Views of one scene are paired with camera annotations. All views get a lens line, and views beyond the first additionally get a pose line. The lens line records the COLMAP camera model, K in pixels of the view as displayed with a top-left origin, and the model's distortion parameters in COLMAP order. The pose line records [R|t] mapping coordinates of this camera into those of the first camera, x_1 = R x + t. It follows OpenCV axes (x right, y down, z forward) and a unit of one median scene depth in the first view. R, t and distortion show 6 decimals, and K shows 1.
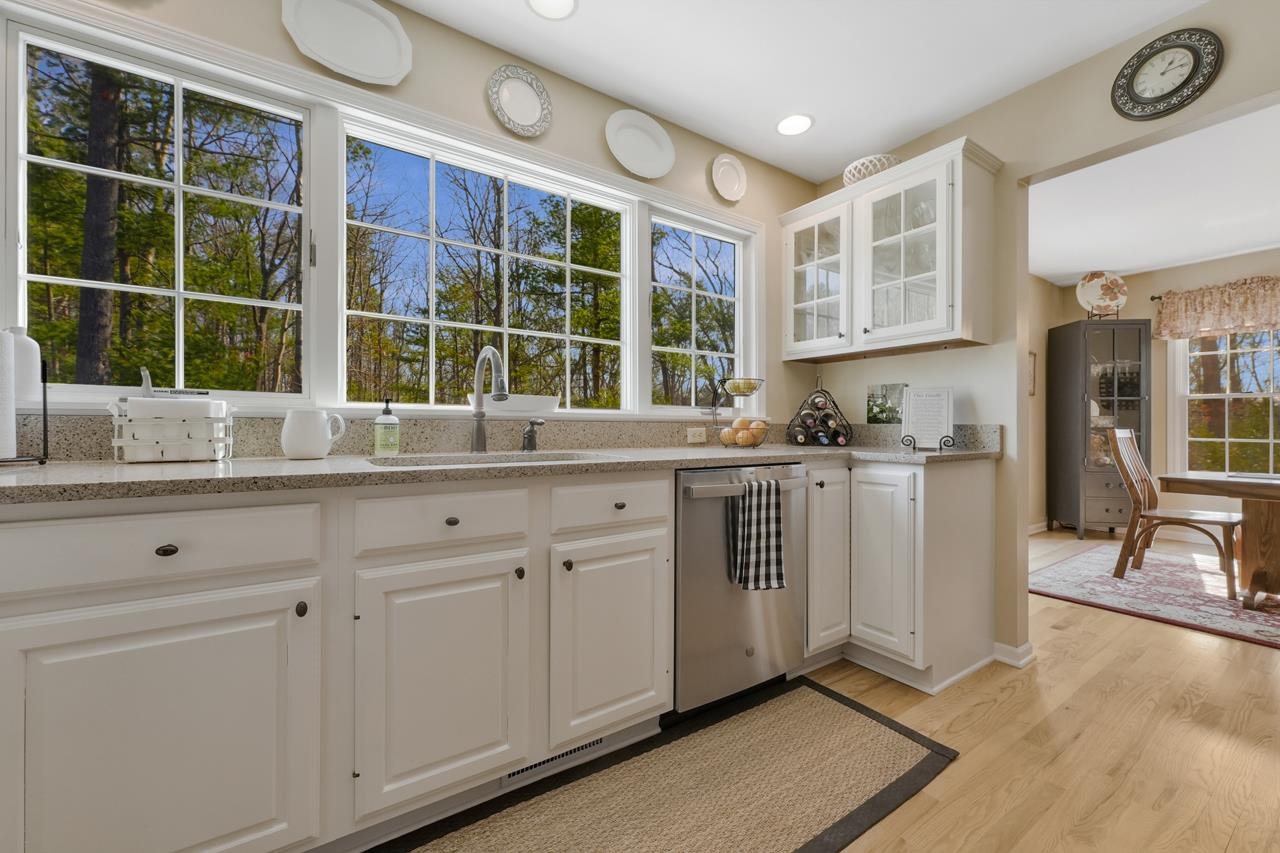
lens RADIAL K [[511.2, 0, 640.0], [0, 511.2, 426.5], [0, 0, 1]] dist [0.000726, 0.000300]
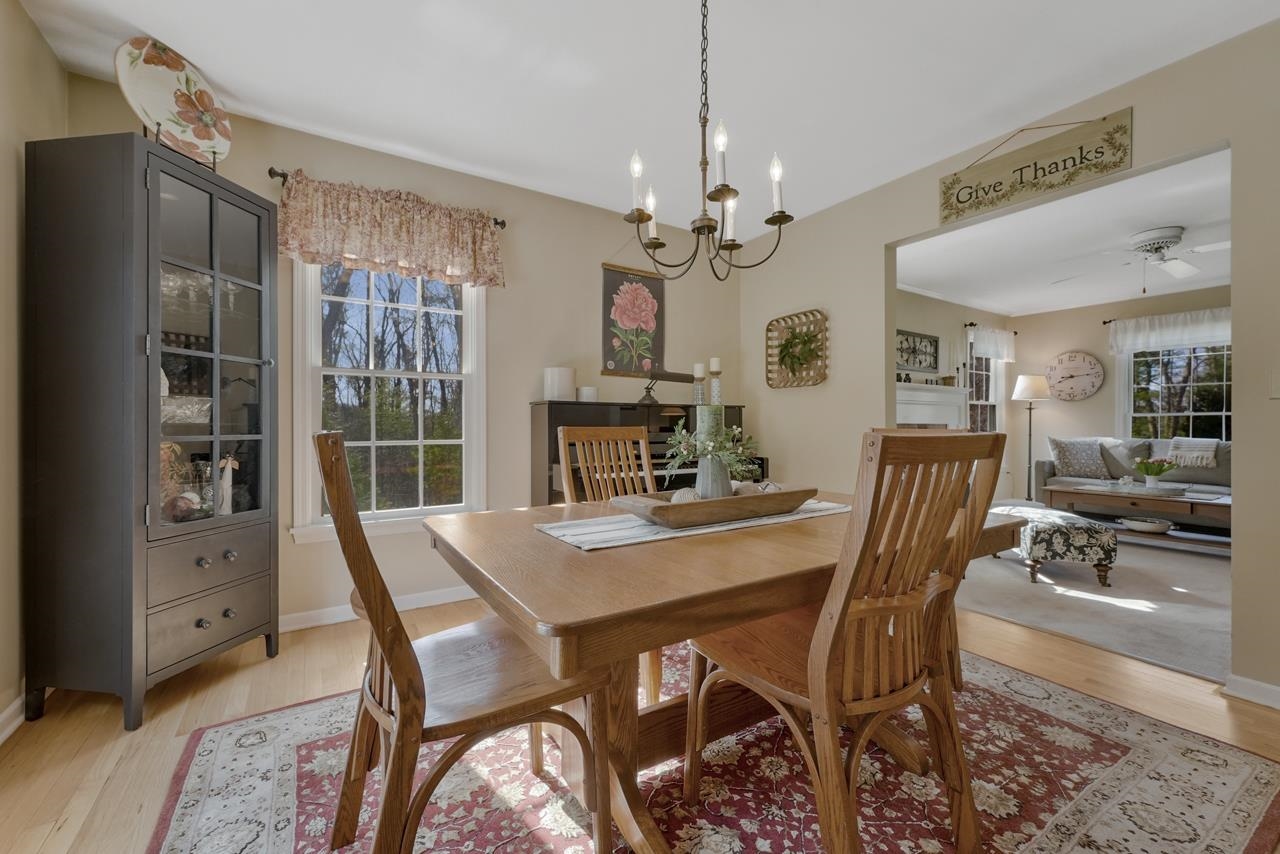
lens RADIAL K [[516.5, 0, 640.0], [0, 516.5, 427.0], [0, 0, 1]] dist [-0.000499, 0.000119]
pose [[0.025867, -0.004805, 0.999654, 0.506125], [-0.004014, 0.999980, 0.004911, 0.001617], [-0.999657, -0.004139, 0.025847, 0.634253]]
